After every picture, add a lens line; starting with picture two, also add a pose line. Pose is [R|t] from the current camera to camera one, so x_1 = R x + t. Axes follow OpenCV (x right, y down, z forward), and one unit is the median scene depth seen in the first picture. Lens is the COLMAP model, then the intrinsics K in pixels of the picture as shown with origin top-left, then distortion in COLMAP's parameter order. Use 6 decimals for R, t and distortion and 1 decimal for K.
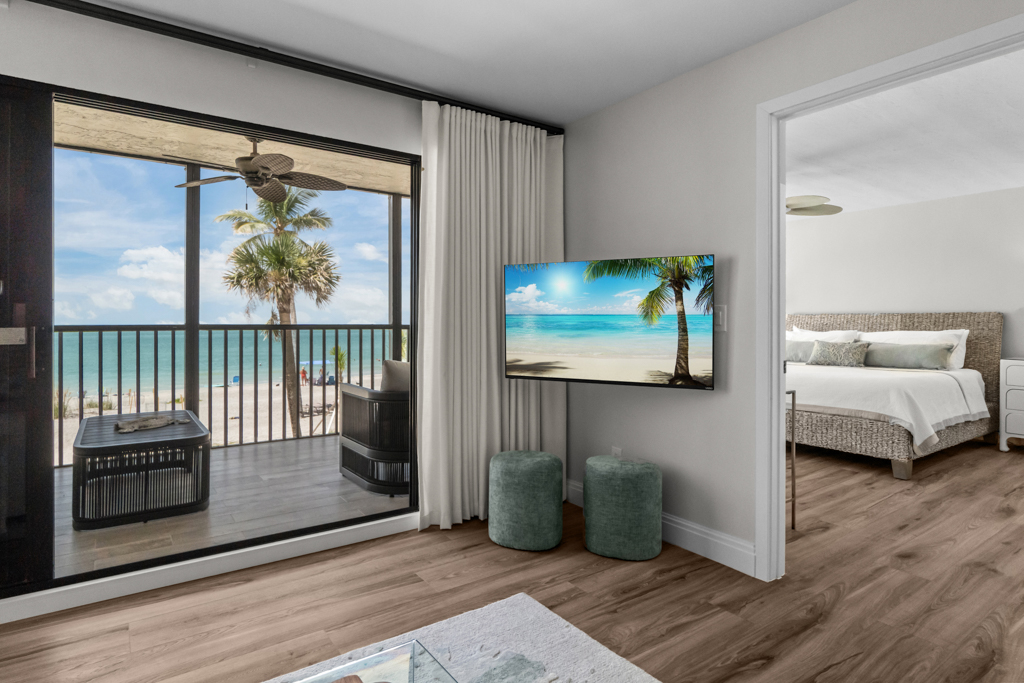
lens RADIAL K [[548.5, 0, 493.5], [0, 548.5, 315.7], [0, 0, 1]] dist [0.000573, 0.000697]
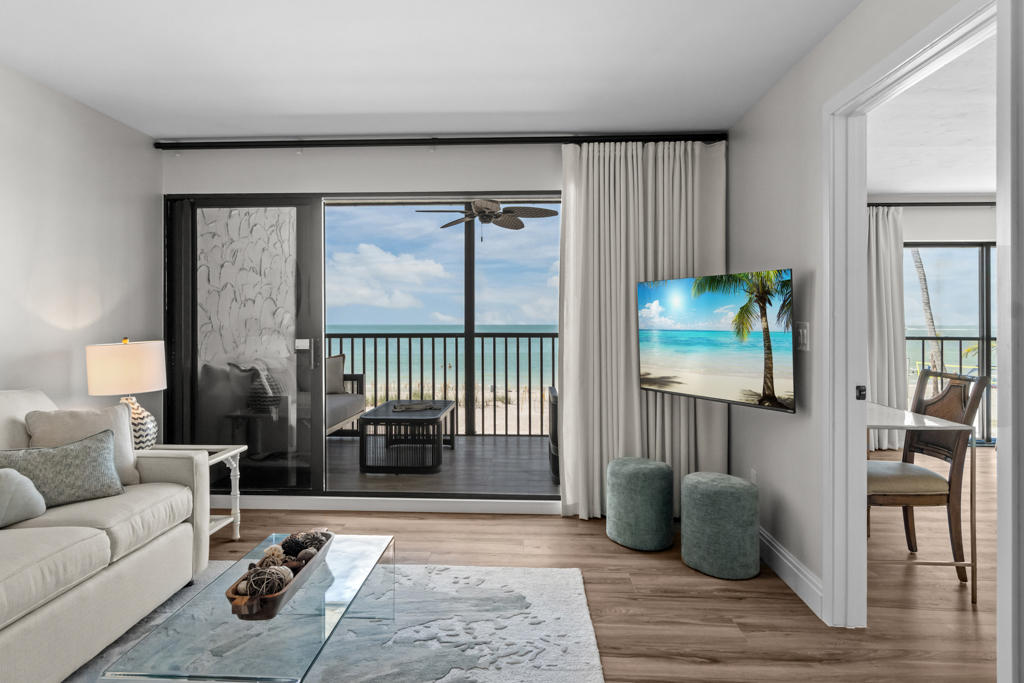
lens RADIAL K [[616.8, 0, 491.9], [0, 616.8, 324.4], [0, 0, 1]] dist [-0.002399, -0.000709]
pose [[0.793341, -0.002645, -0.608772, 0.608192], [0.005806, 0.999978, 0.003222, -0.020491], [0.608750, -0.006090, 0.793339, -0.135568]]
